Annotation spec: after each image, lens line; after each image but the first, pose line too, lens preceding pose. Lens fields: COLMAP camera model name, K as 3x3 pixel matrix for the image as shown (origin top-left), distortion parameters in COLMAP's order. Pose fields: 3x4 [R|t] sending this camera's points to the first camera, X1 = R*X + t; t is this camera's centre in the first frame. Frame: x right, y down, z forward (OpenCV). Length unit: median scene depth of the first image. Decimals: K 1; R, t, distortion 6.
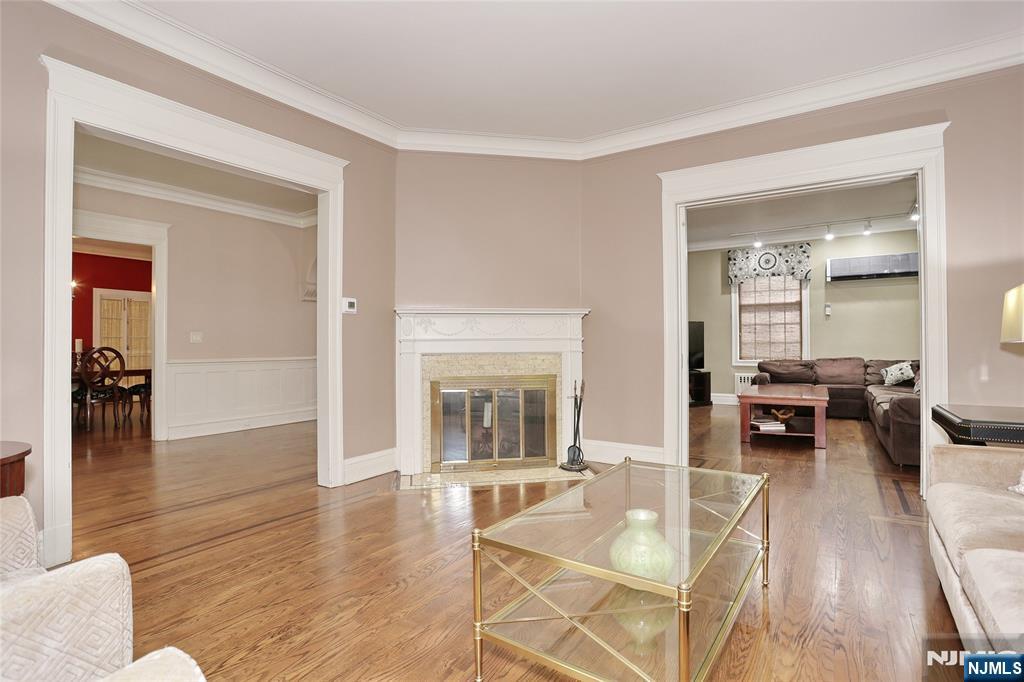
lens RADIAL K [[499.6, 0, 502.7], [0, 499.6, 340.3], [0, 0, 1]] dist [-0.064978, 0.023875]
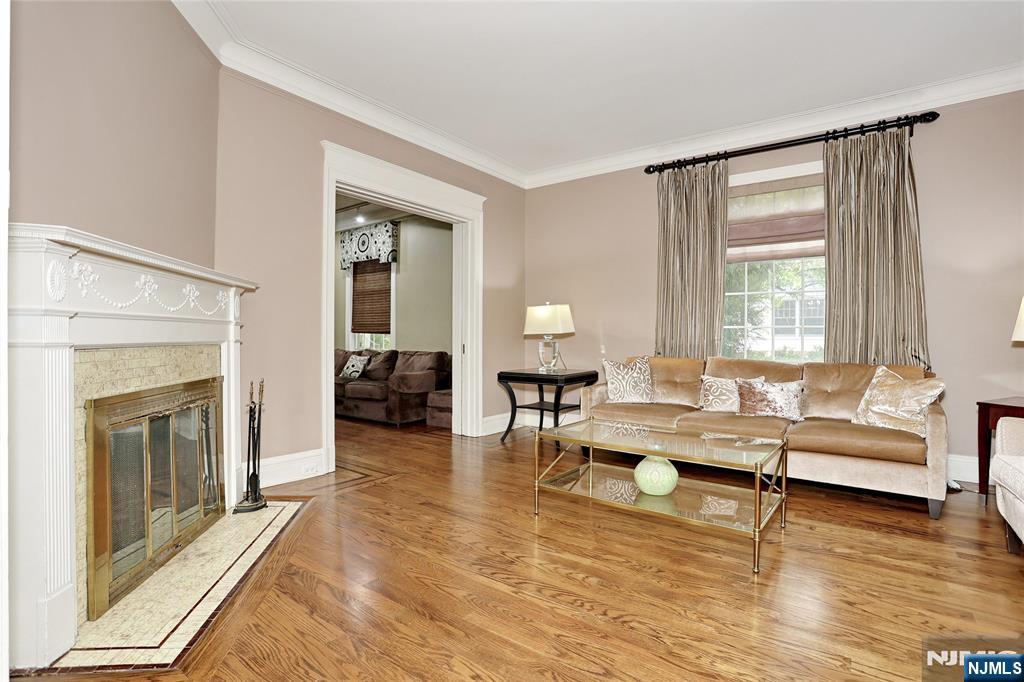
lens RADIAL K [[499.6, 0, 507.6], [0, 499.6, 336.7], [0, 0, 1]] dist [-0.064978, 0.023875]
pose [[0.044384, 0.006425, 0.998994, -0.293716], [-0.008575, 0.999945, -0.006050, 0.009295], [-0.998978, -0.008297, 0.044437, 0.333491]]
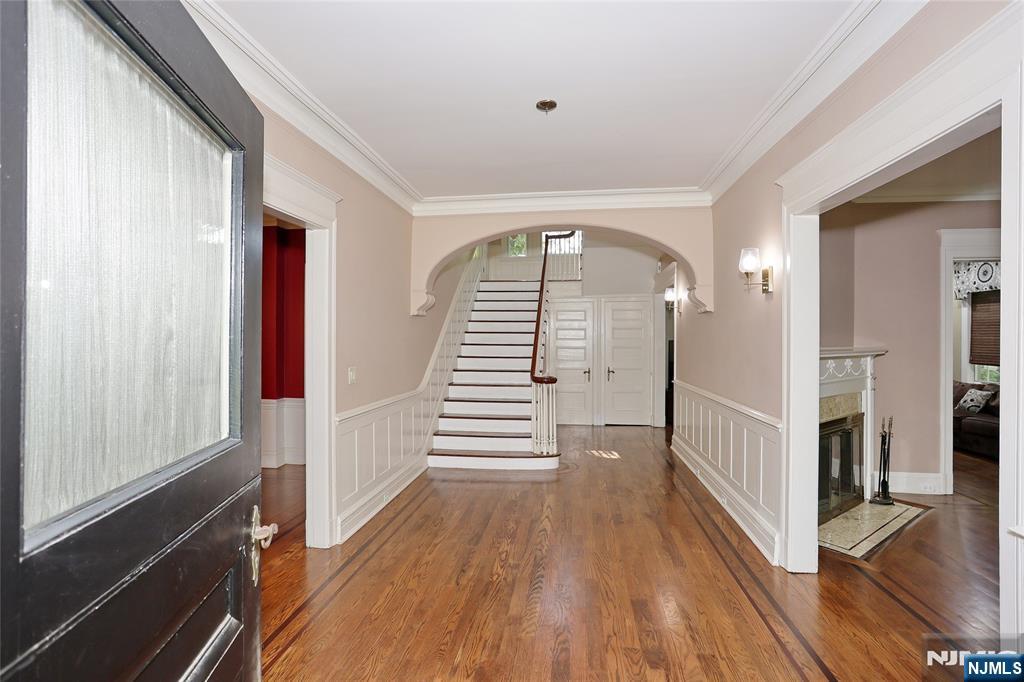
lens RADIAL K [[499.6, 0, 492.3], [0, 499.6, 343.2], [0, 0, 1]] dist [-0.064978, 0.023875]
pose [[0.904047, 0.004260, 0.427411, -0.563674], [-0.006958, 0.999965, 0.004750, -0.041338], [-0.427376, -0.007268, 0.904045, 0.240615]]
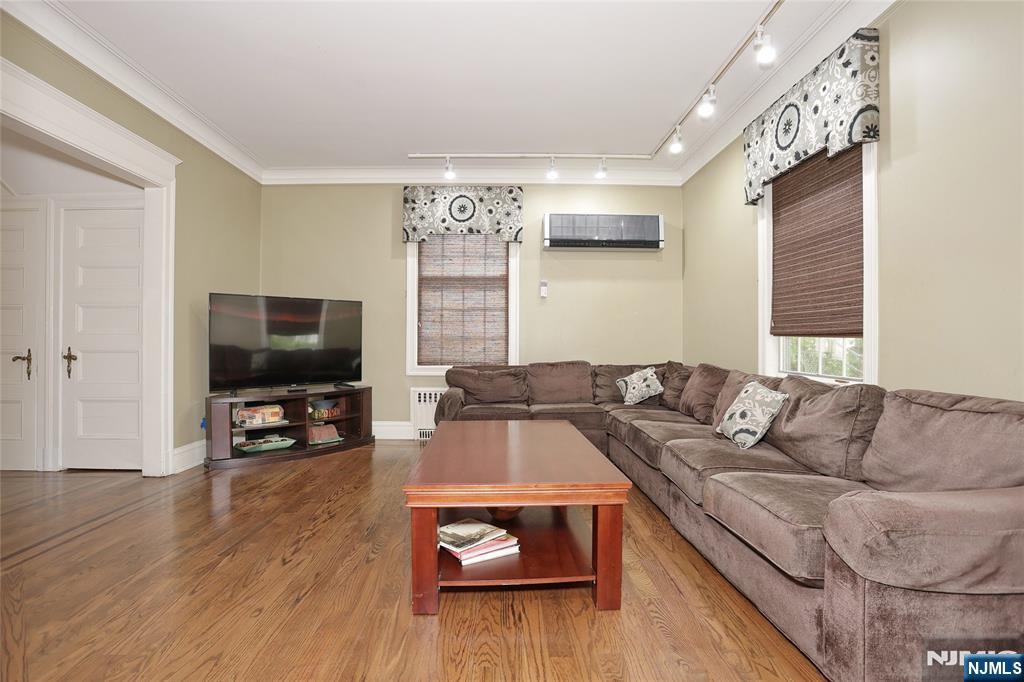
lens RADIAL K [[497.4, 0, 508.5], [0, 497.4, 326.6], [0, 0, 1]] dist [-0.000050, -0.000175]
pose [[0.814136, 0.024028, 0.580177, 0.224830], [-0.012849, 0.999644, -0.023370, 0.004222], [-0.580532, 0.011571, 0.814155, 0.455490]]
